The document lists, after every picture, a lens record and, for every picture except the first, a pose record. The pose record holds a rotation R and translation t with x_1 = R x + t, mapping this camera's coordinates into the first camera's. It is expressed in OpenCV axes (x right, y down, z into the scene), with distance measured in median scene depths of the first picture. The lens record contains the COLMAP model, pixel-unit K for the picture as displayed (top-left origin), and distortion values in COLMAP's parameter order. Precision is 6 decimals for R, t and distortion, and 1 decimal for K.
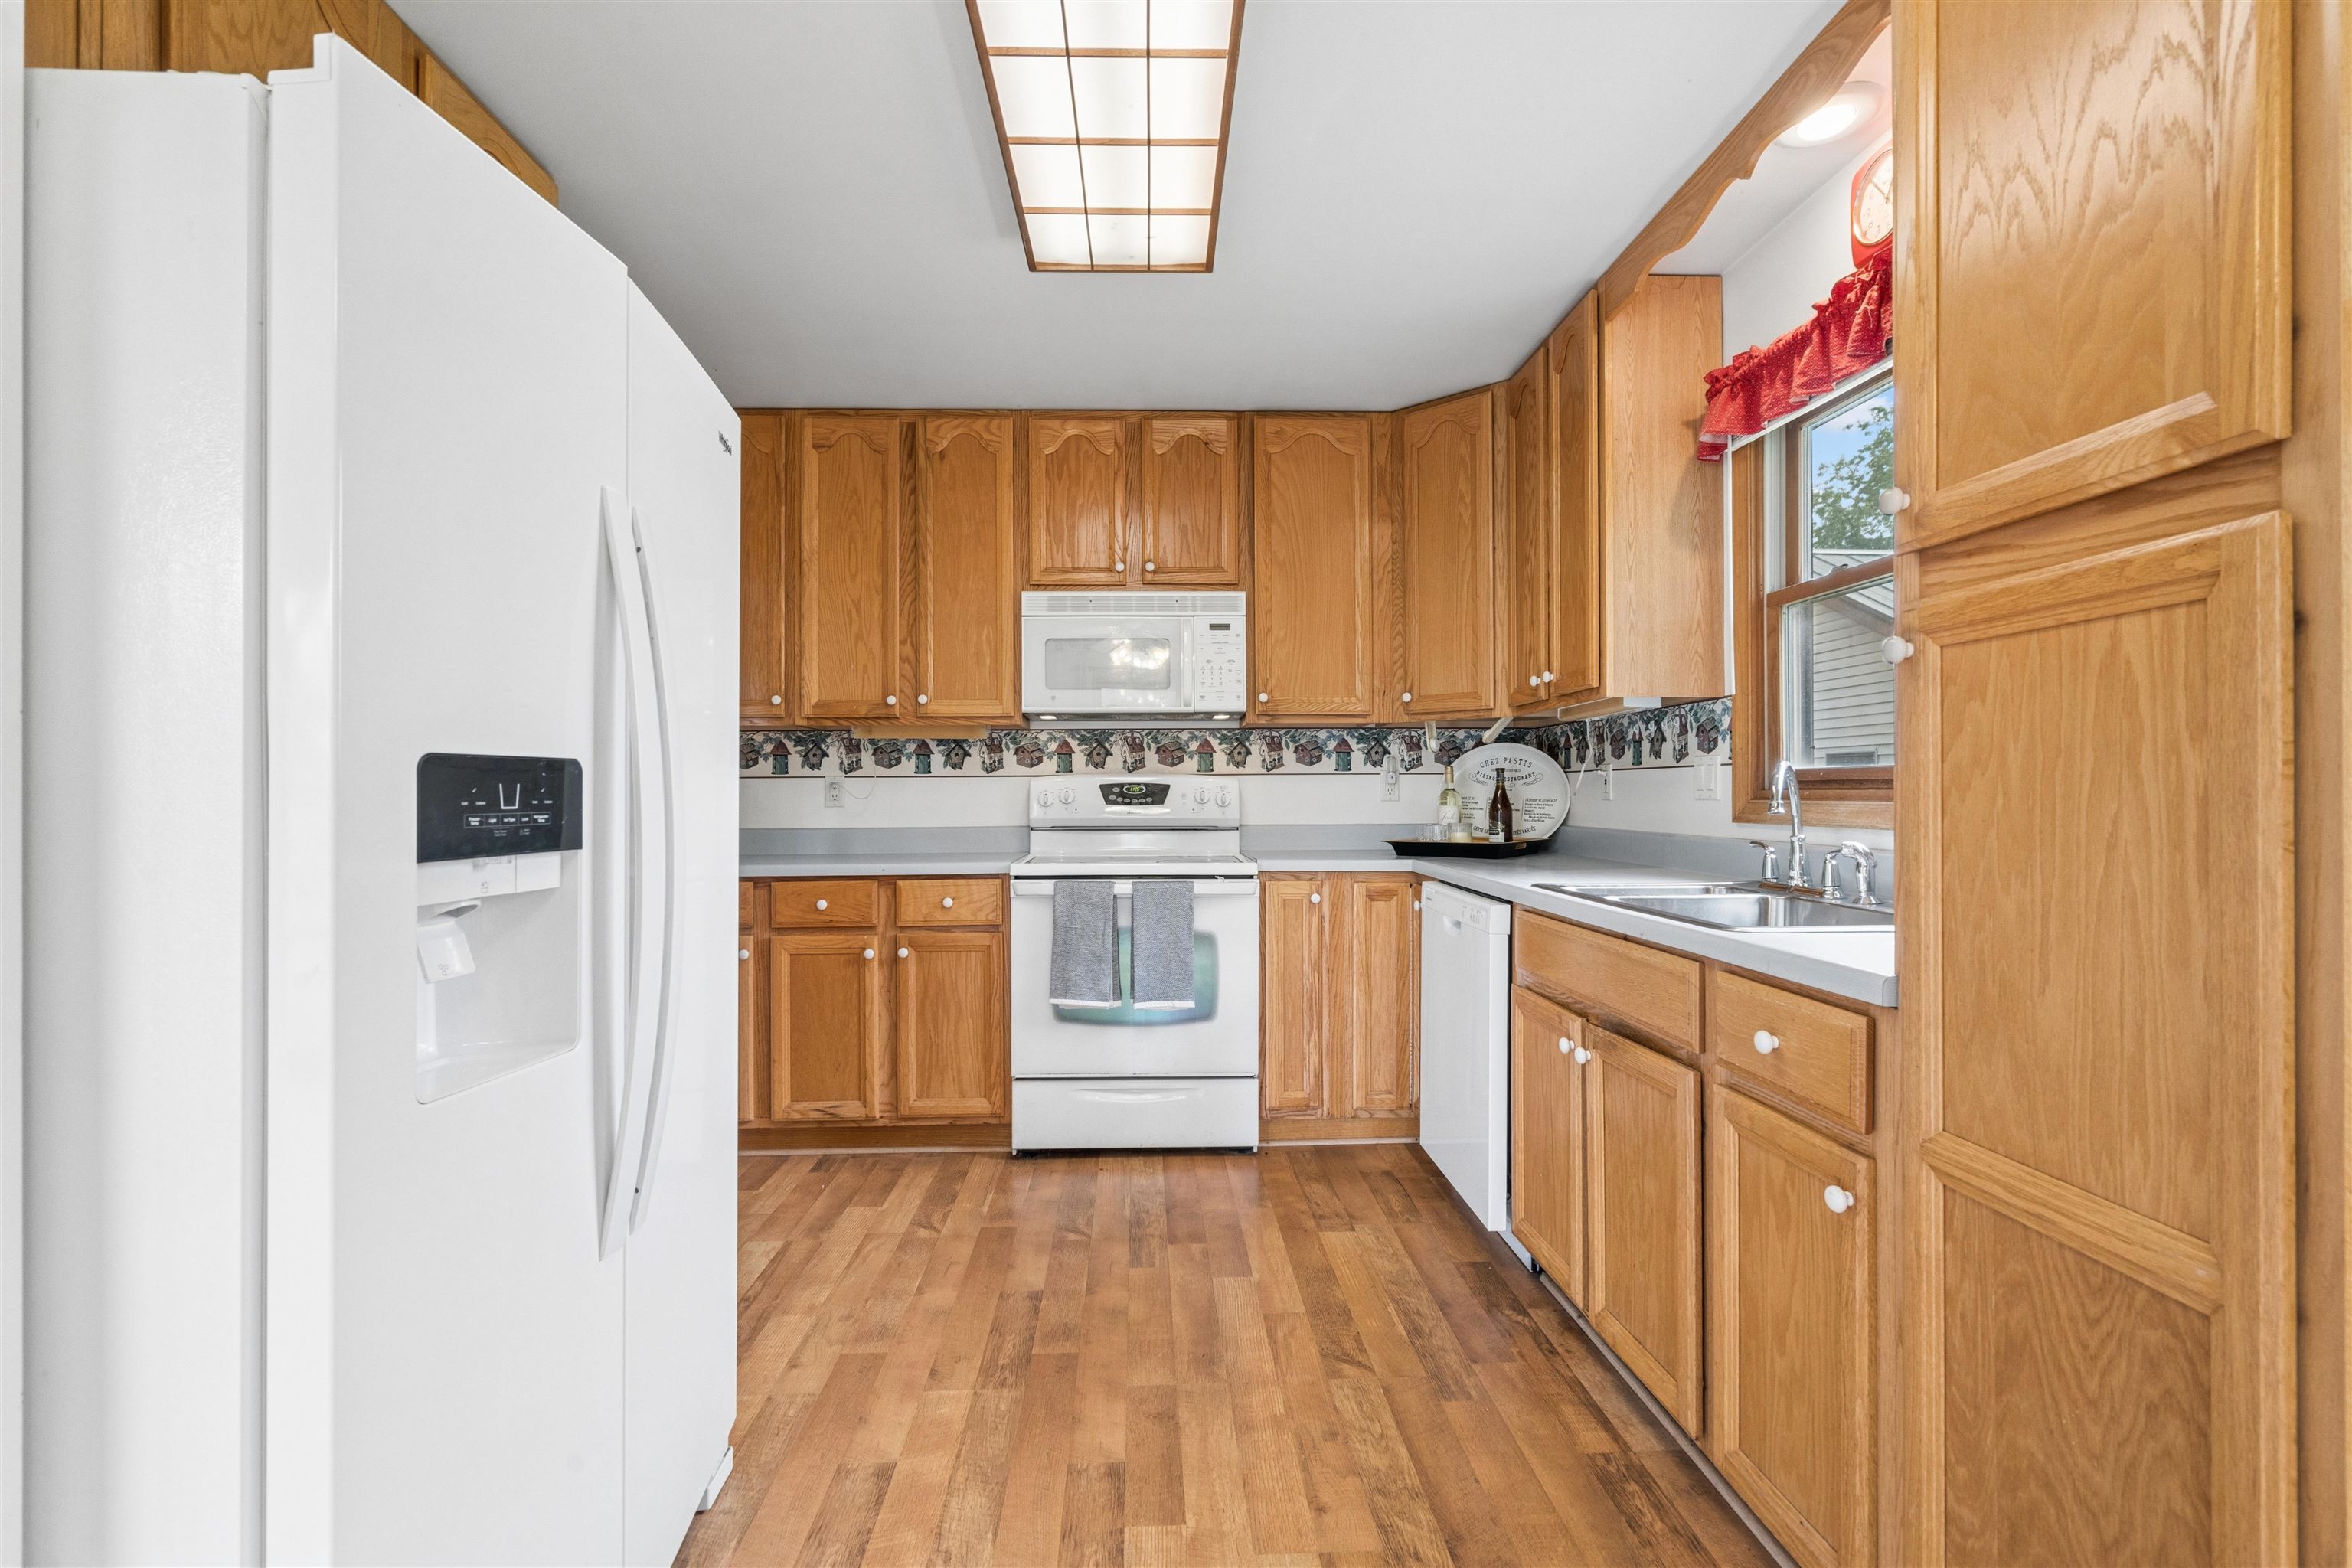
lens RADIAL K [[1059.8, 0, 1174.0], [0, 1059.8, 789.0], [0, 0, 1]] dist [-0.006714, 0.004461]
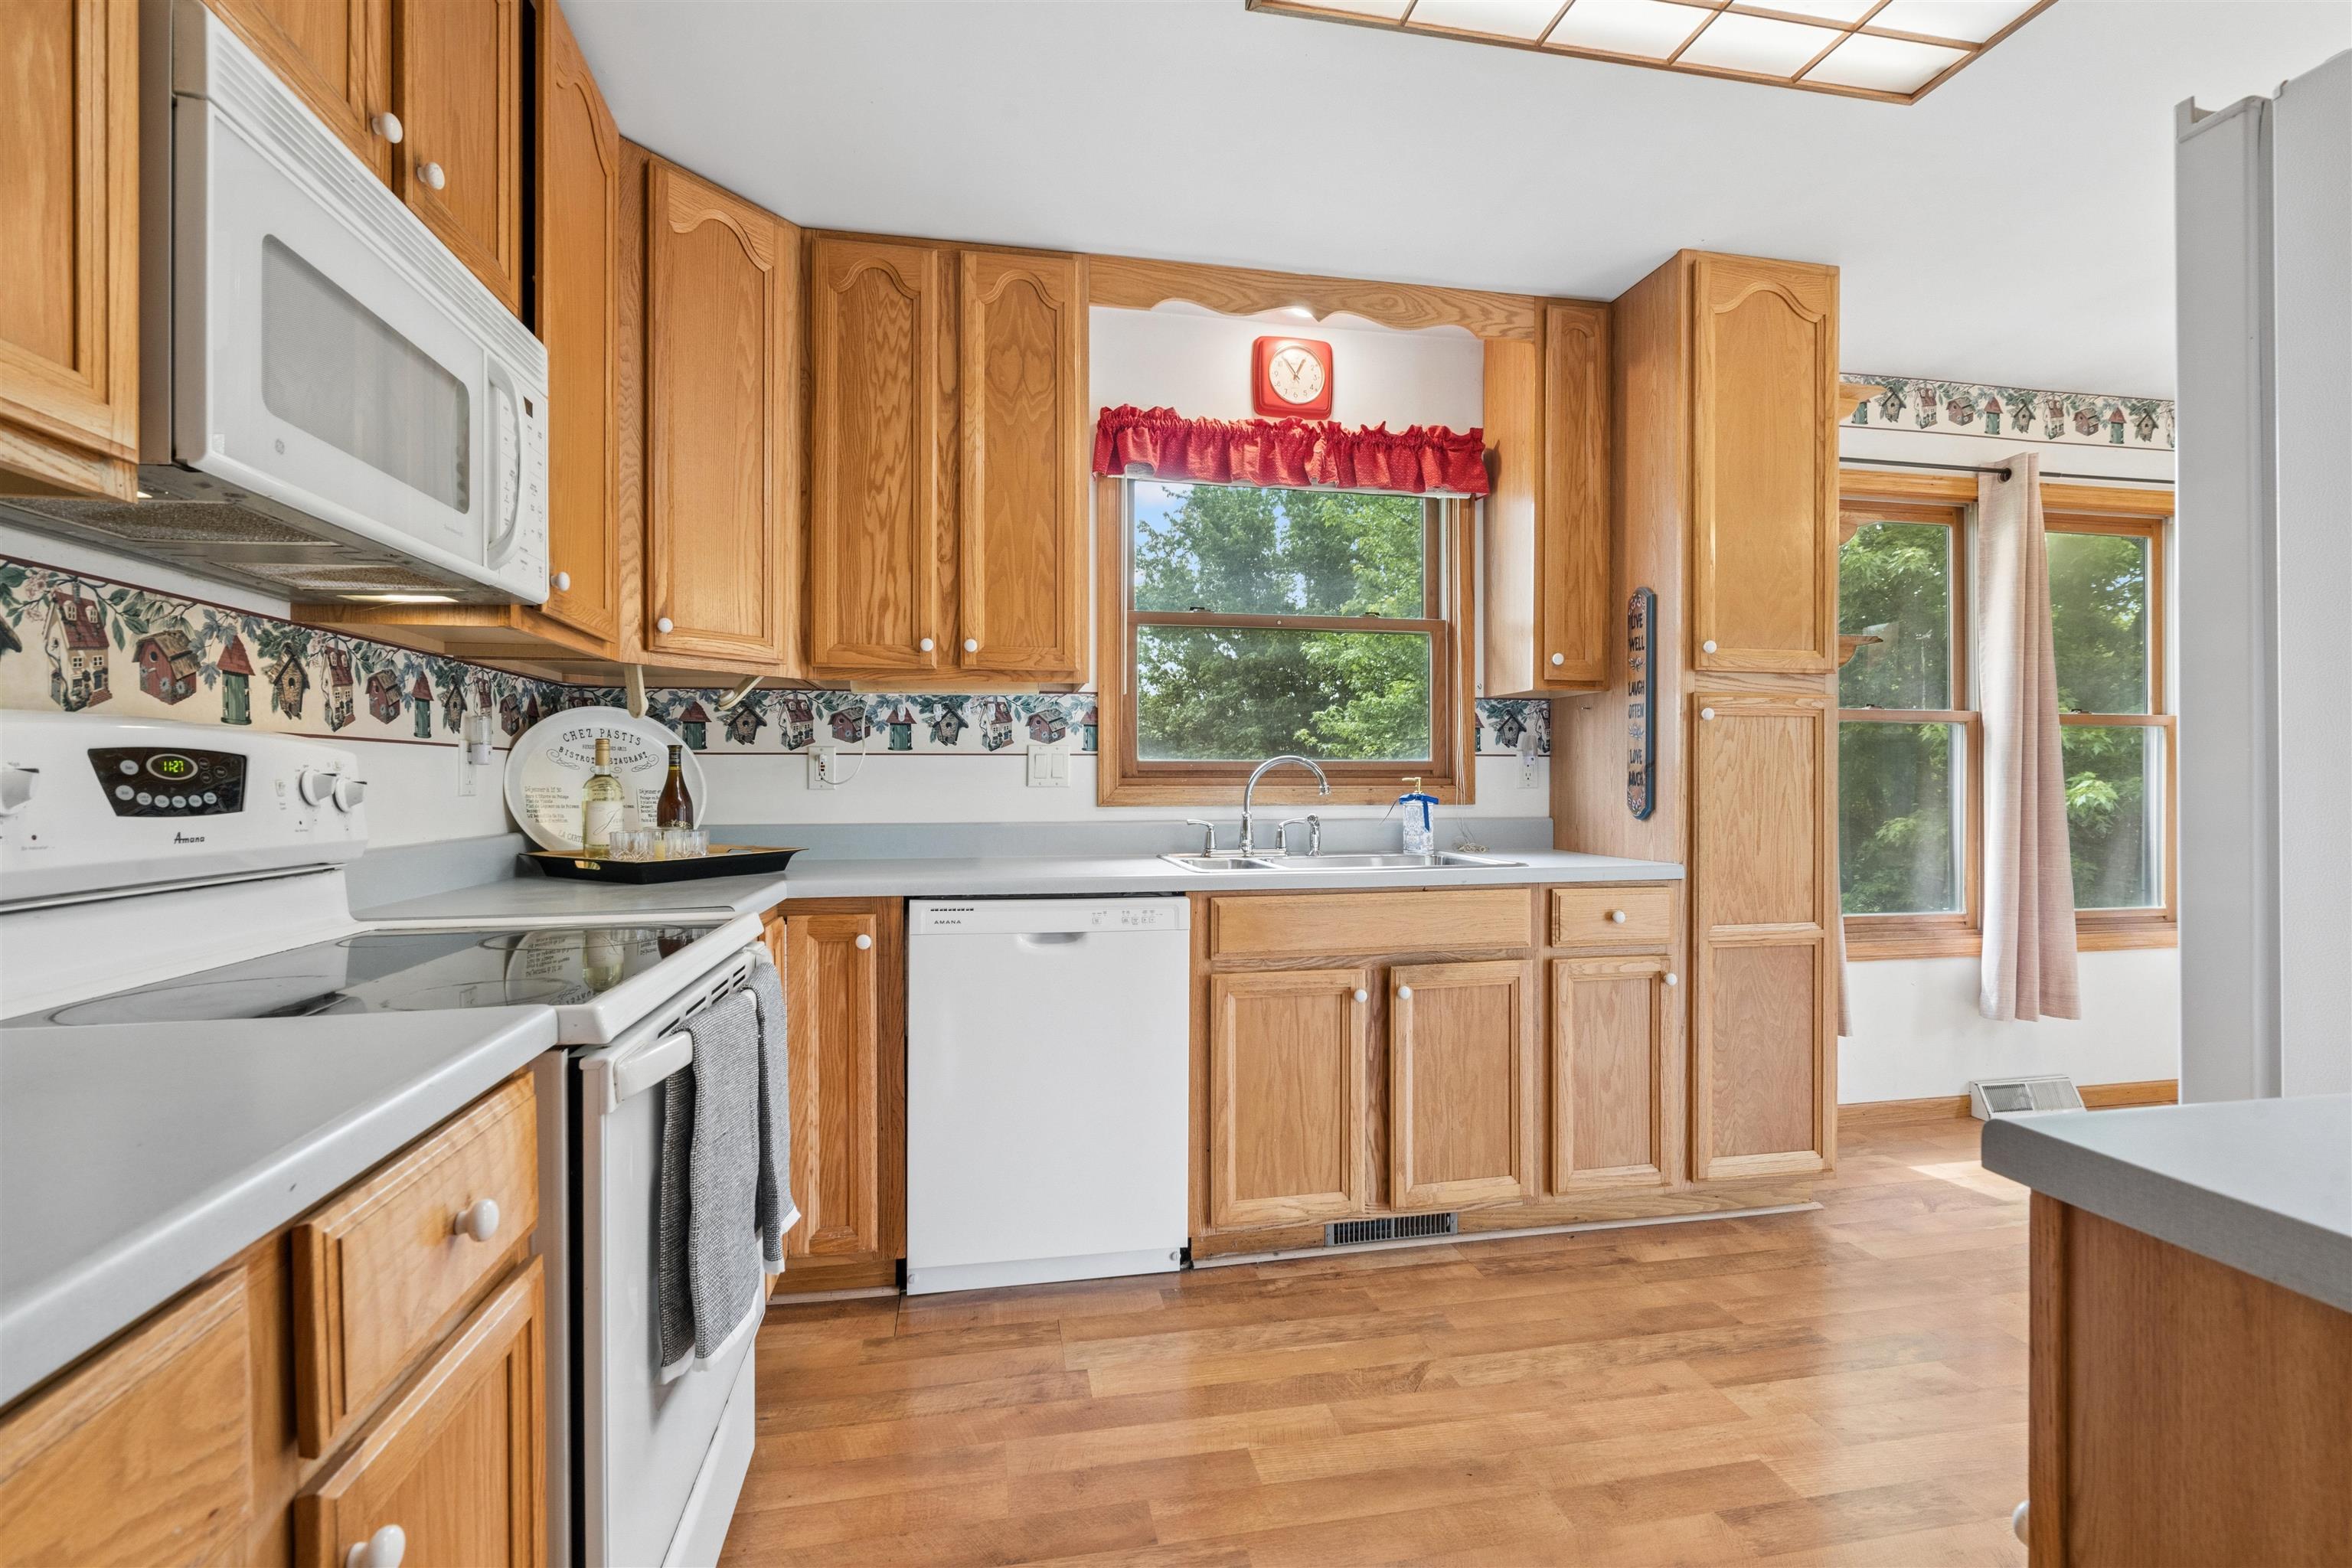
lens RADIAL K [[1059.8, 0, 1191.8], [0, 1059.8, 779.6], [0, 0, 1]] dist [-0.006714, 0.004461]
pose [[-0.162343, 0.003940, 0.986727, -0.735171], [-0.002472, 0.999987, -0.004400, 0.009012], [-0.986731, -0.003153, -0.162331, 1.340691]]
